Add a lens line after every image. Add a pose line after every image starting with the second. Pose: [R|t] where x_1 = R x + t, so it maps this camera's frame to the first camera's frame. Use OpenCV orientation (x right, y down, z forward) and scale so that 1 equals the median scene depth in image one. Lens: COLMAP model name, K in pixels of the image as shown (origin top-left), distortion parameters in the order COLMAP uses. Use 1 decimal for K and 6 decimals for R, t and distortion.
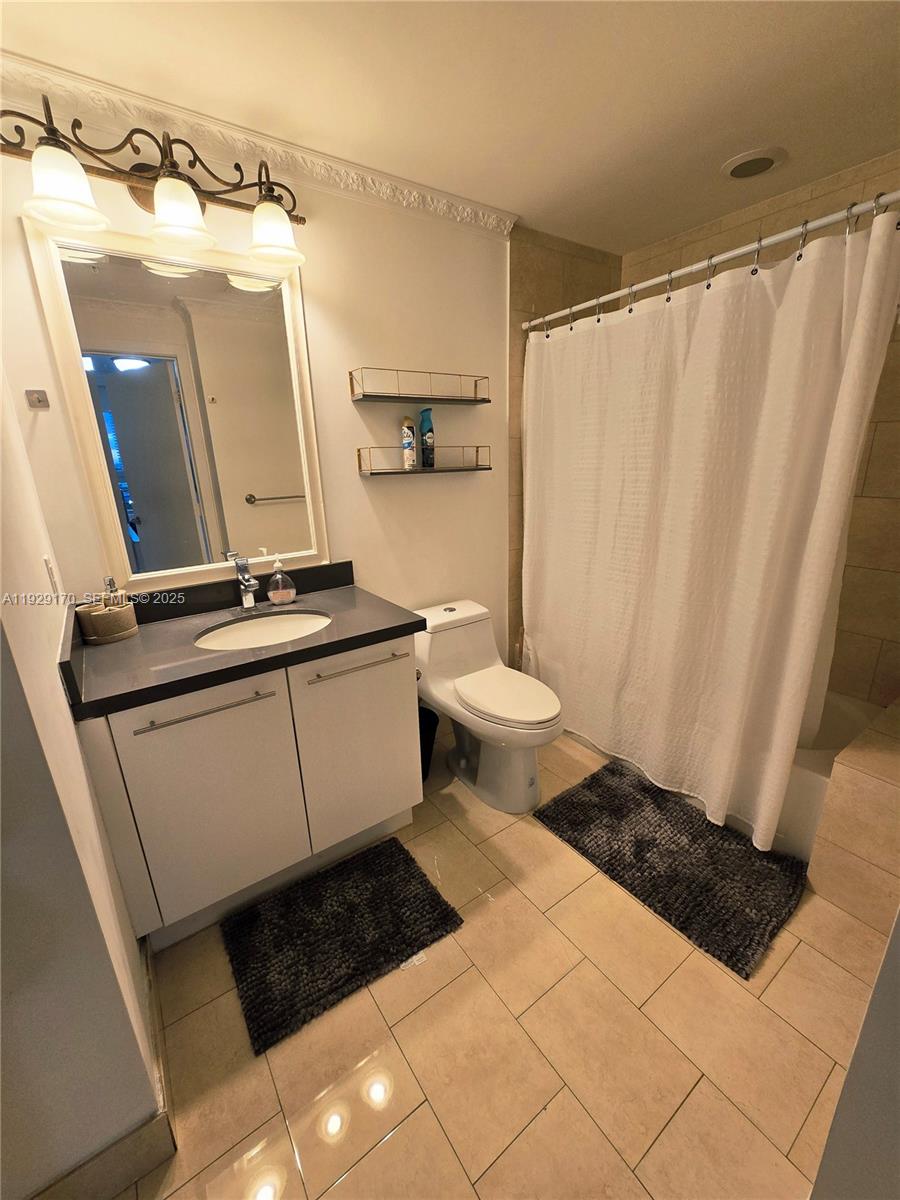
lens RADIAL K [[488.1, 0, 452.0], [0, 488.1, 601.0], [0, 0, 1]] dist [-0.001921, -0.000187]
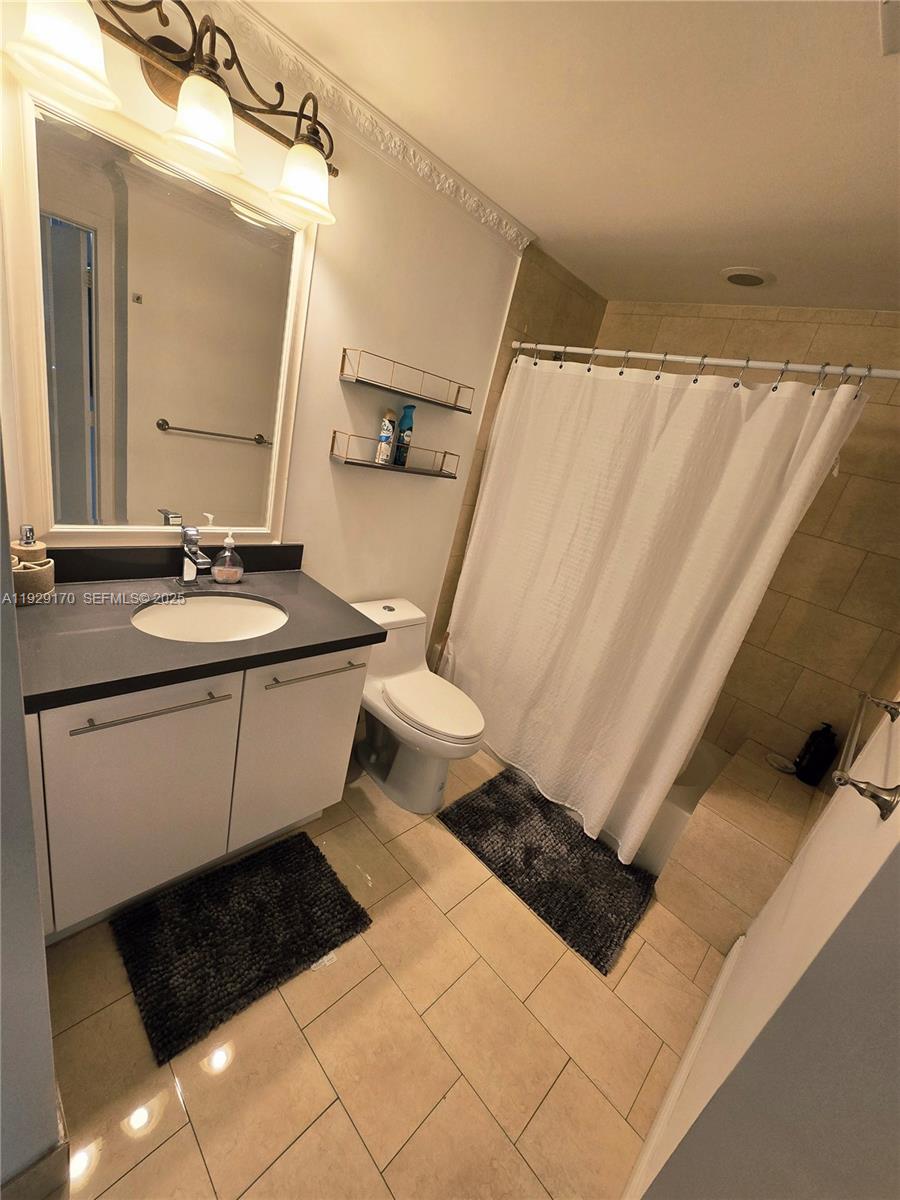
lens RADIAL K [[488.1, 0, 453.4], [0, 488.1, 603.0], [0, 0, 1]] dist [-0.001921, -0.000187]
pose [[0.950495, 0.176596, 0.255684, -0.185448], [-0.195651, 0.979351, 0.050909, -0.095171], [-0.241414, -0.098413, 0.965419, 0.010362]]
